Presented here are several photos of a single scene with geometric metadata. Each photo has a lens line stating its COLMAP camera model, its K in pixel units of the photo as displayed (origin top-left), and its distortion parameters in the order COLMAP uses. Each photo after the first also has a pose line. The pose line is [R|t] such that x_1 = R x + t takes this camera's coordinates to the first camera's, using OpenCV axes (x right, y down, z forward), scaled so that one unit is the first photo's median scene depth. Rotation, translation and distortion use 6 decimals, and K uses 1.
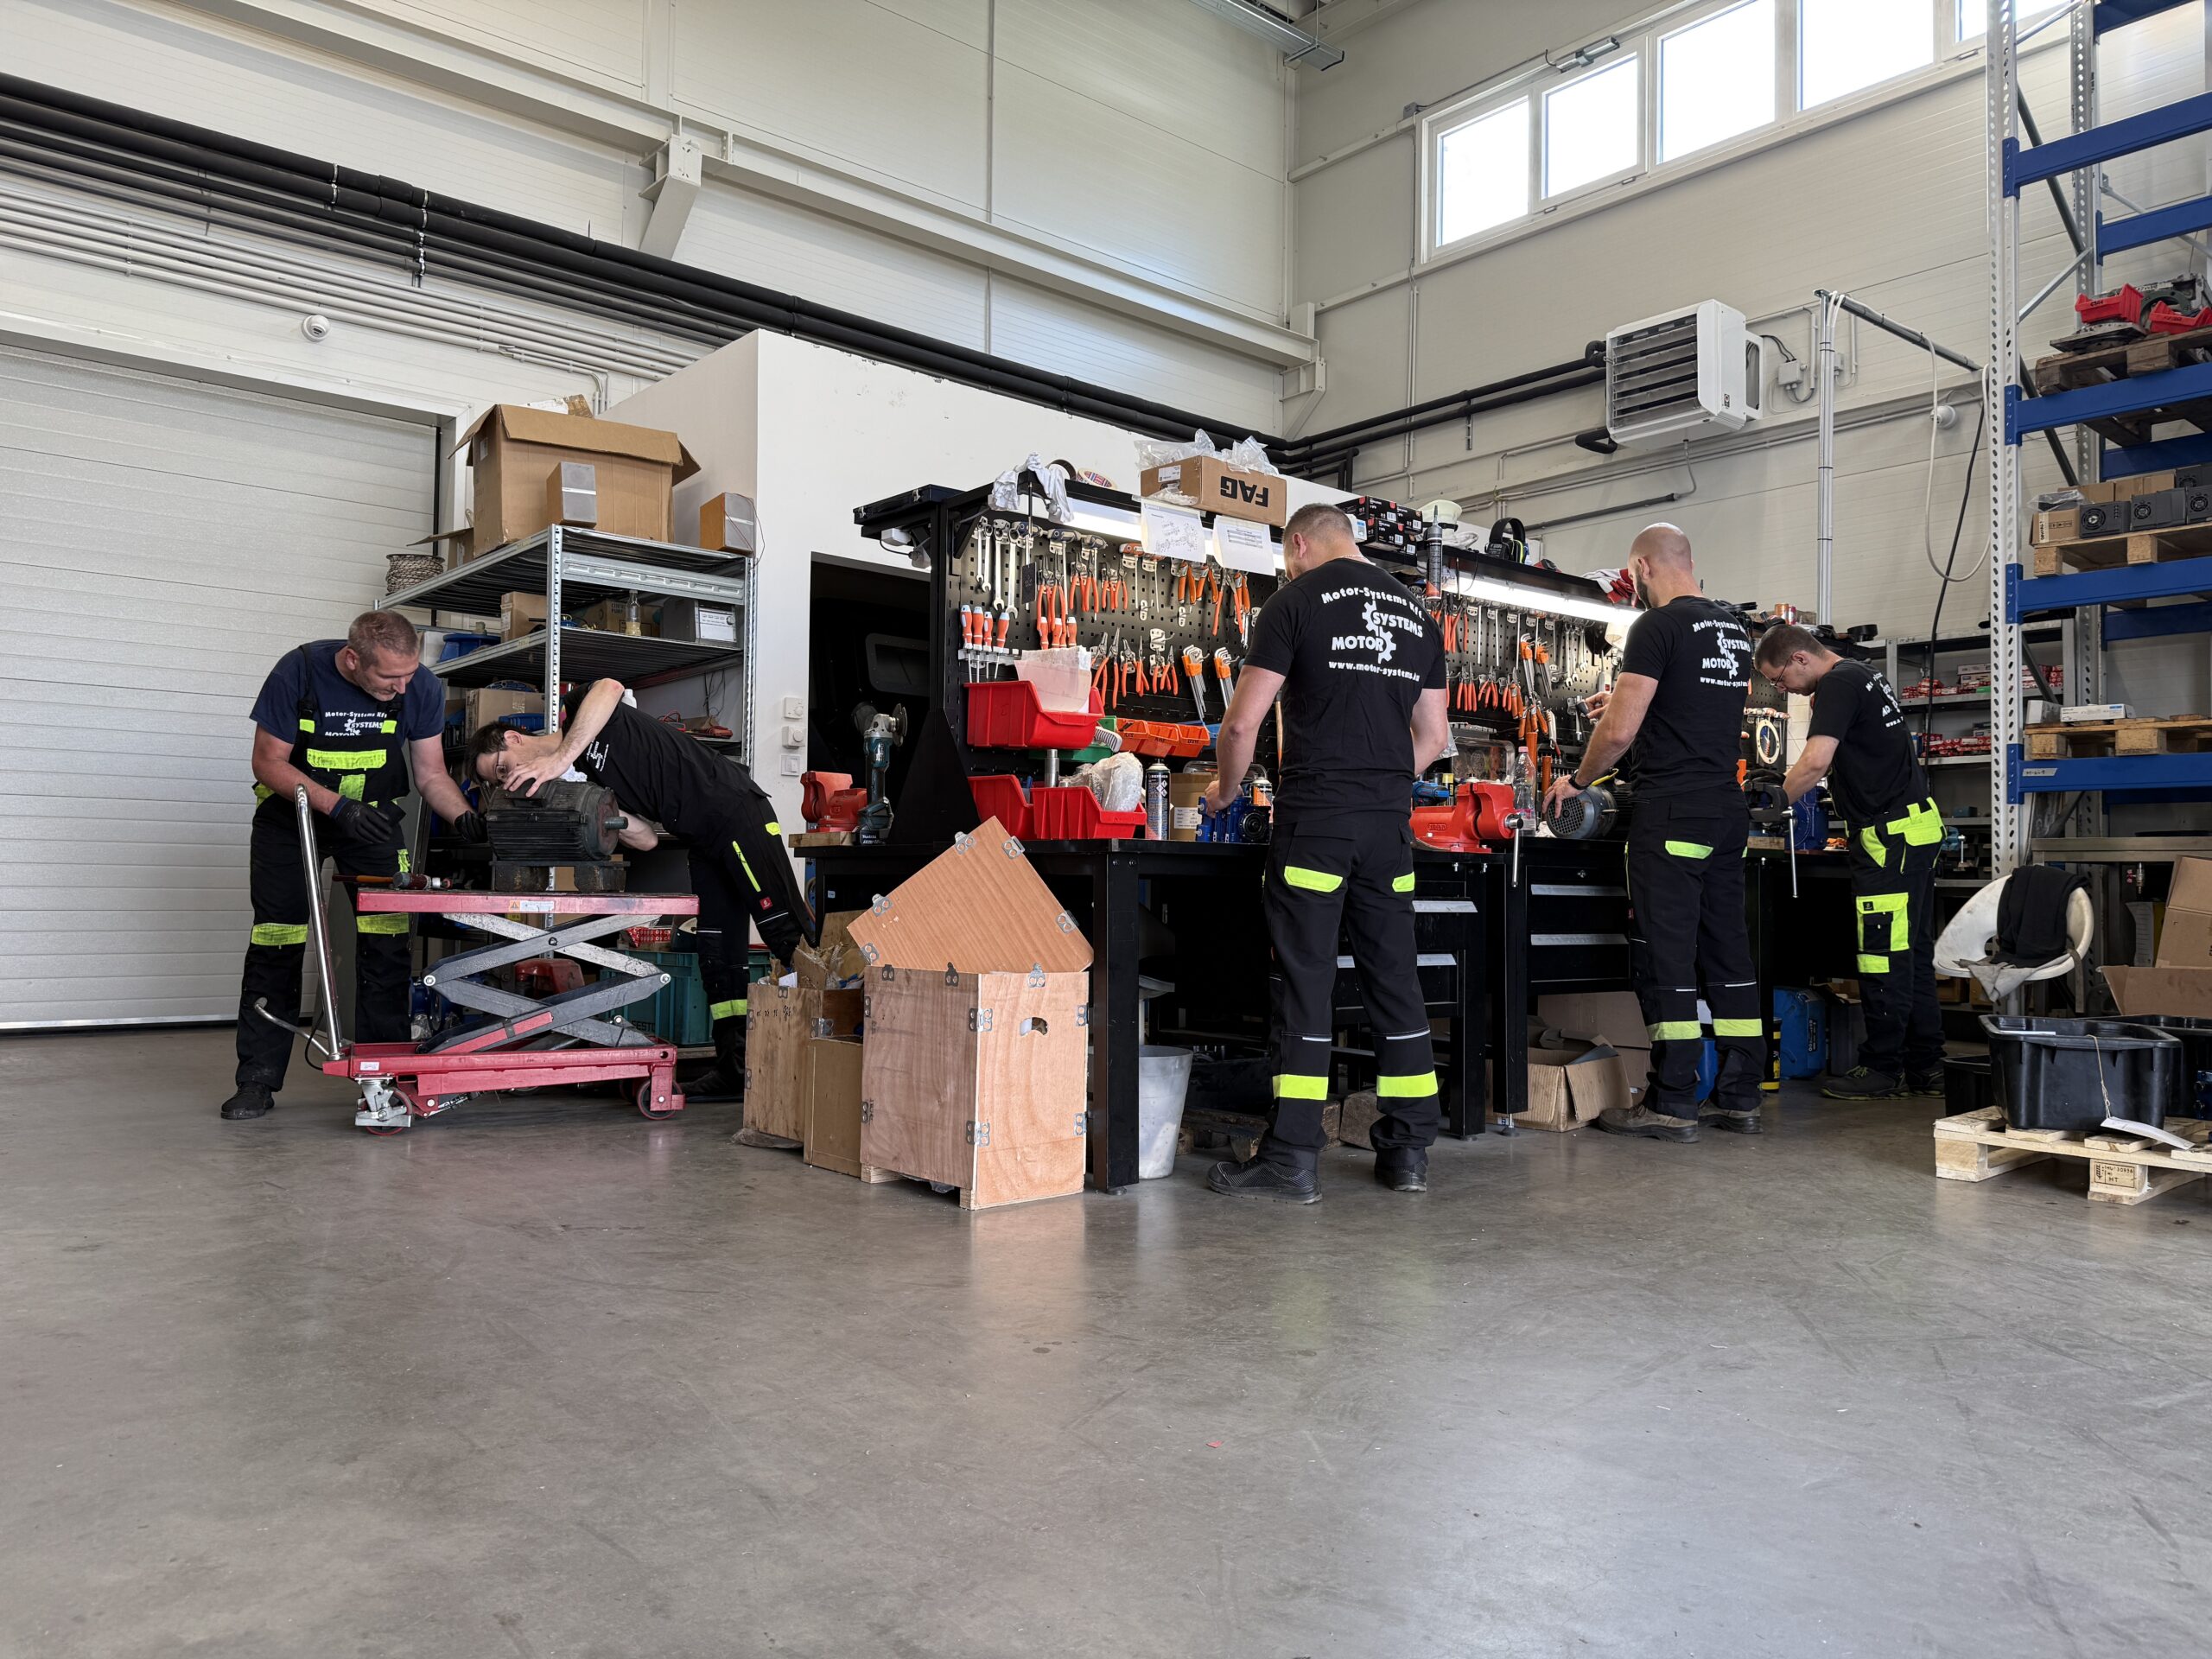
lens RADIAL K [[1544.3, 0, 1106.5], [0, 1544.3, 853.7], [0, 0, 1]] dist [0.044271, -0.073674]
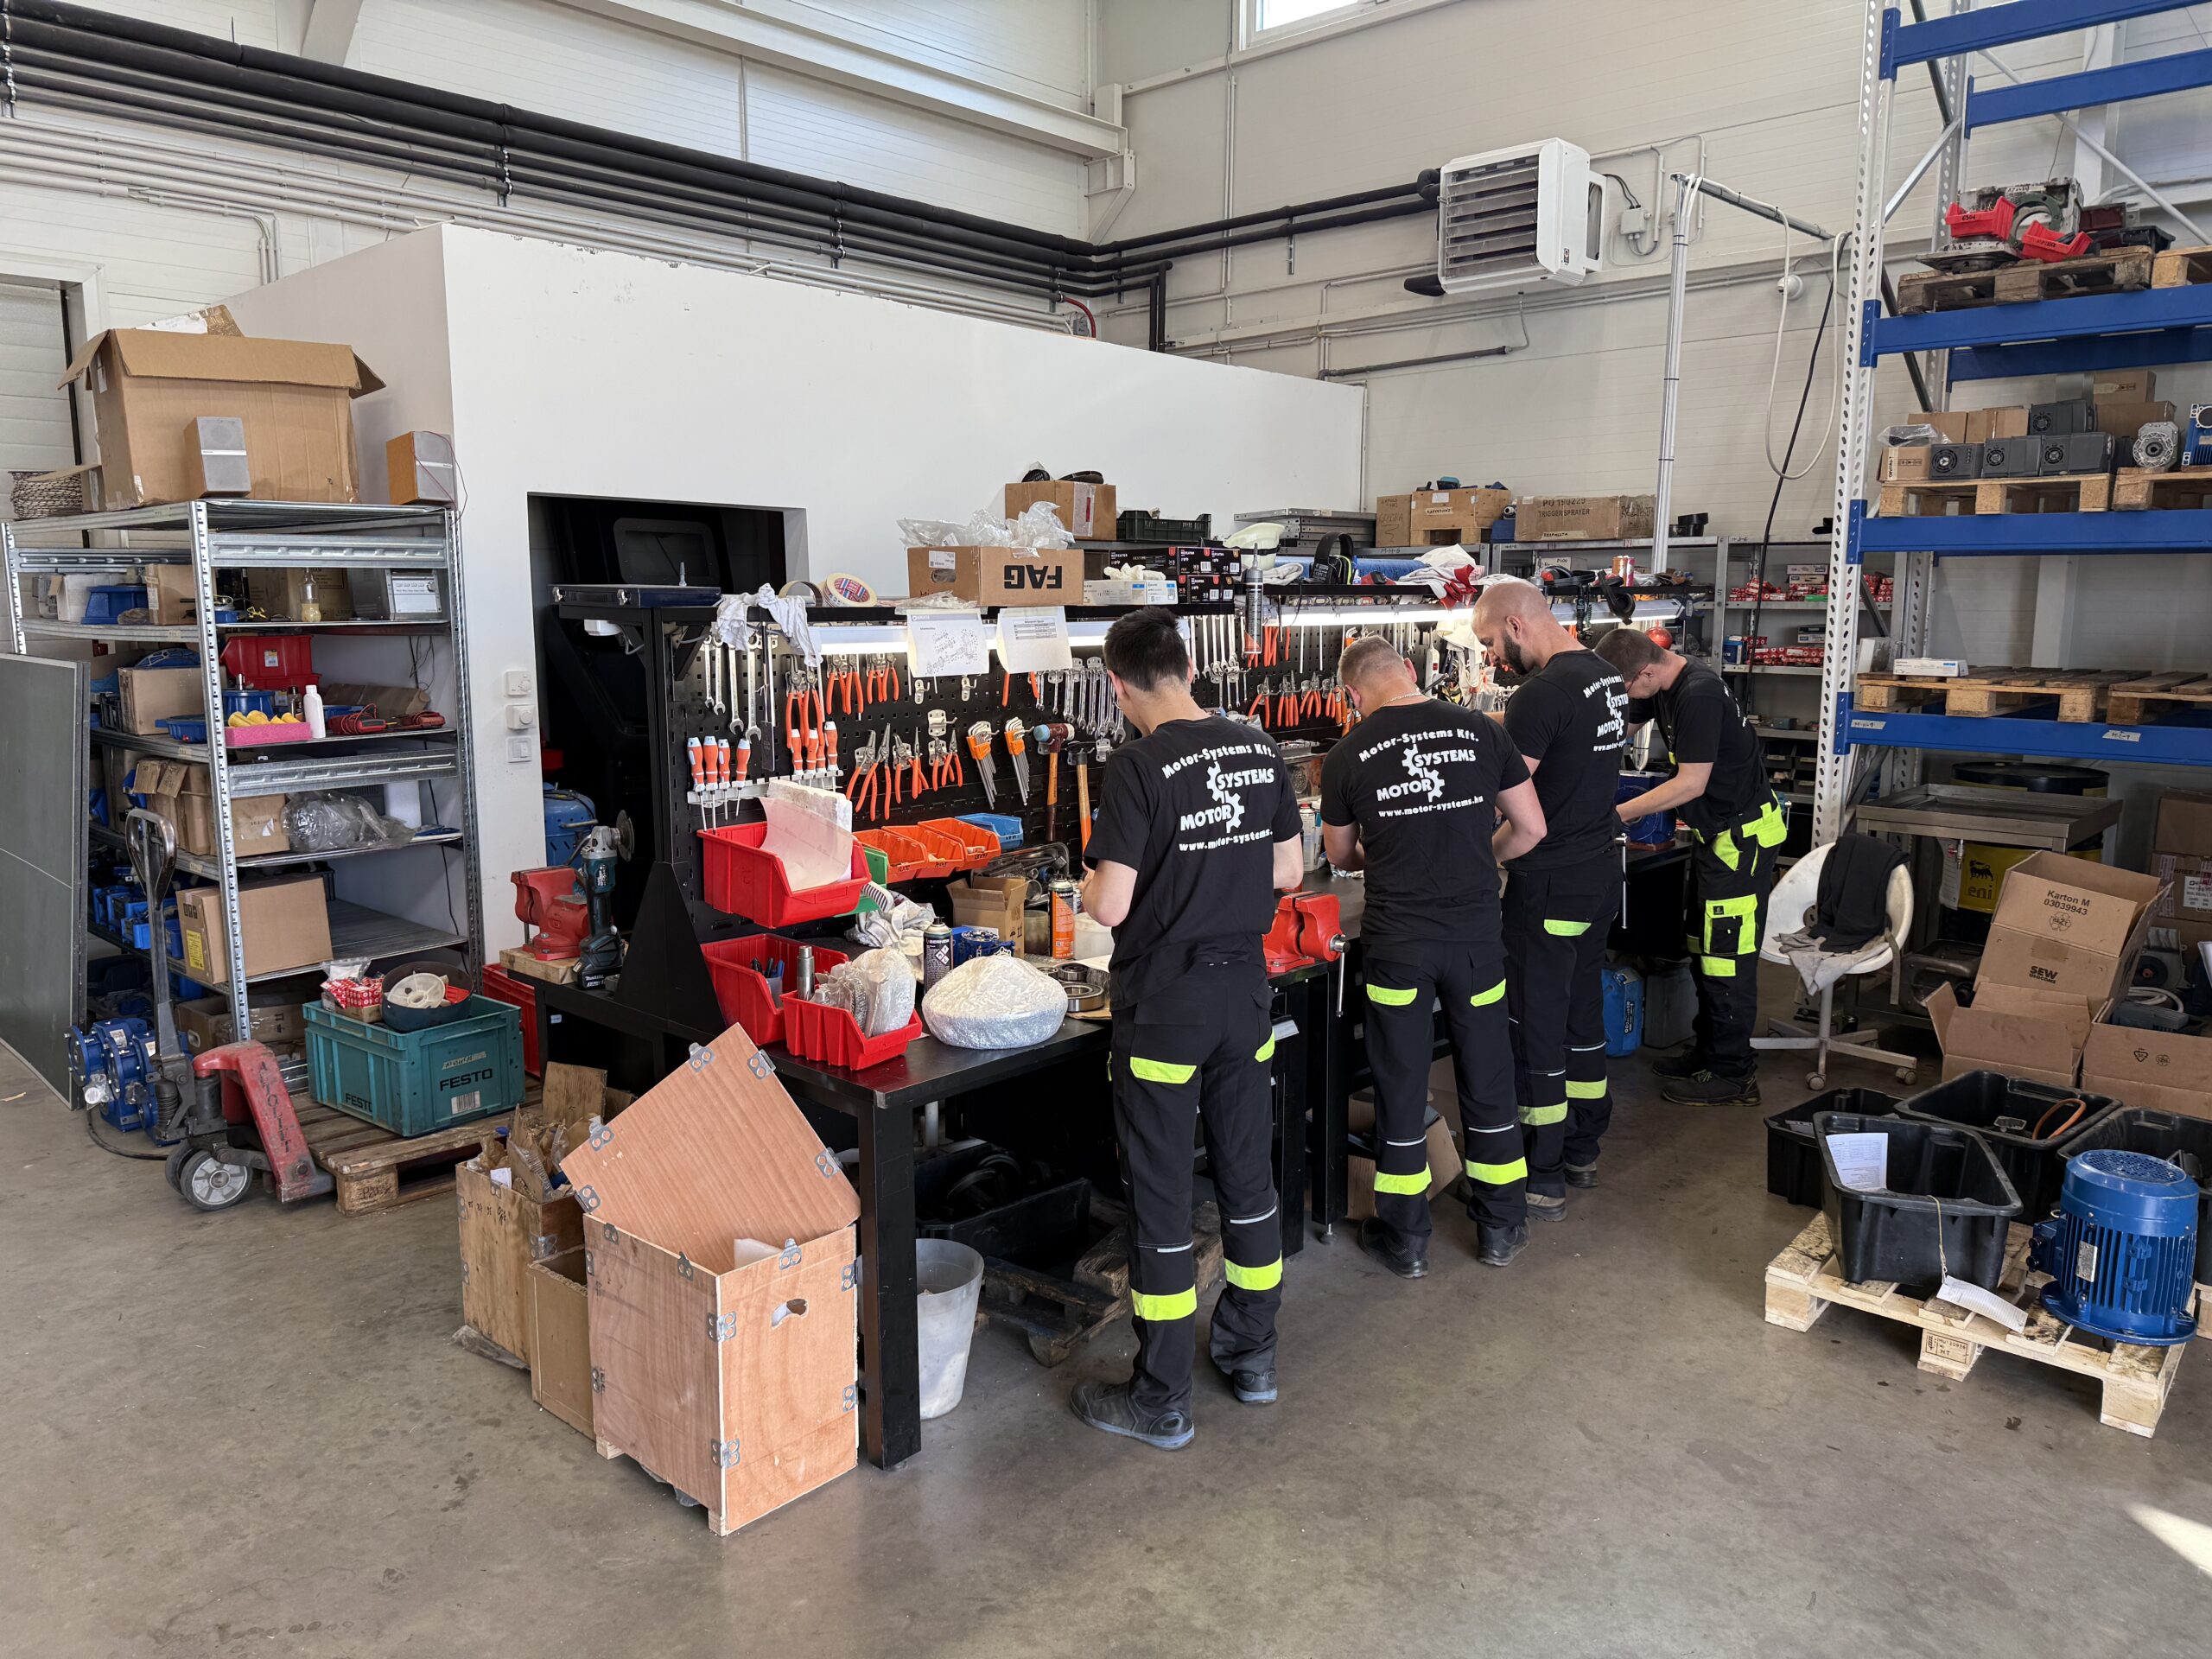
lens RADIAL K [[1559.0, 0, 1106.0], [0, 1559.0, 829.5], [0, 0, 1]] dist [0.038061, -0.069150]
pose [[0.992796, -0.025289, 0.117117, 0.017649], [0.005191, 0.985633, 0.168822, -0.162825], [-0.119704, -0.166998, 0.978664, 0.101216]]
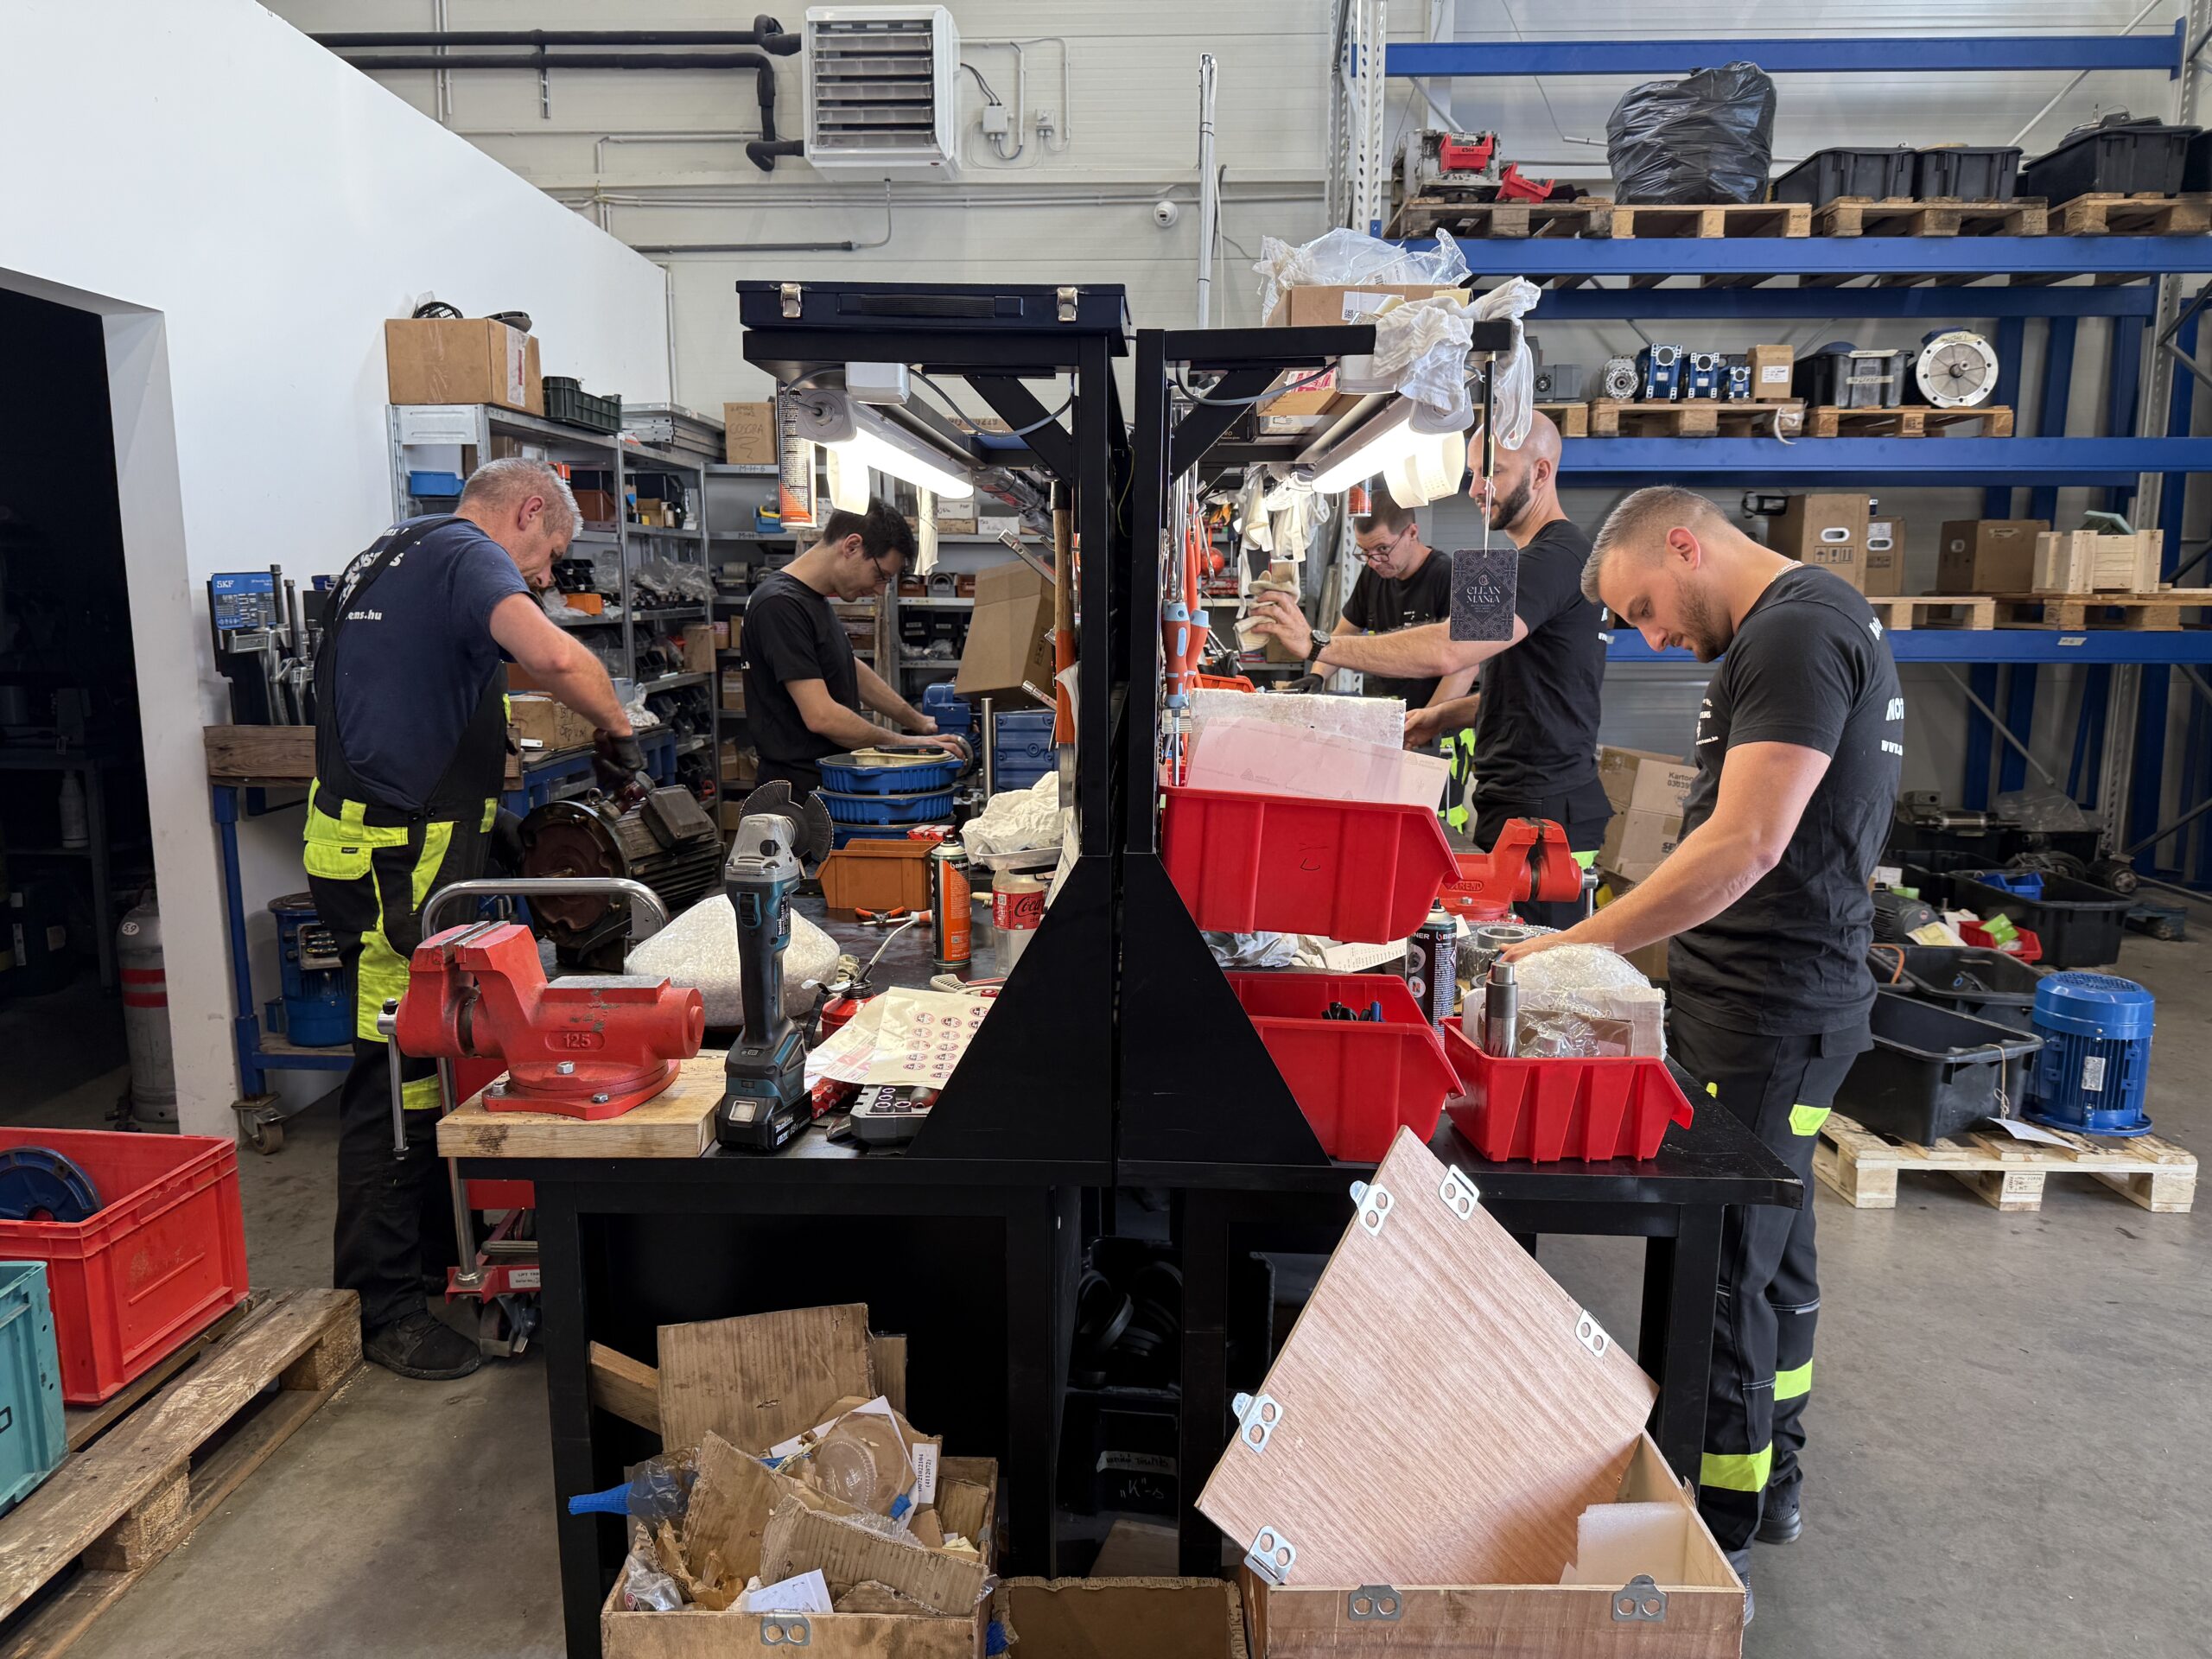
lens RADIAL K [[1577.4, 0, 1147.0], [0, 1577.4, 833.8], [0, 0, 1]] dist [0.000055, -0.025072]
pose [[0.670326, -0.122659, 0.731859, -0.265341], [-0.012020, 0.984320, 0.175981, -0.111546], [-0.741970, -0.126761, 0.658341, 0.463674]]
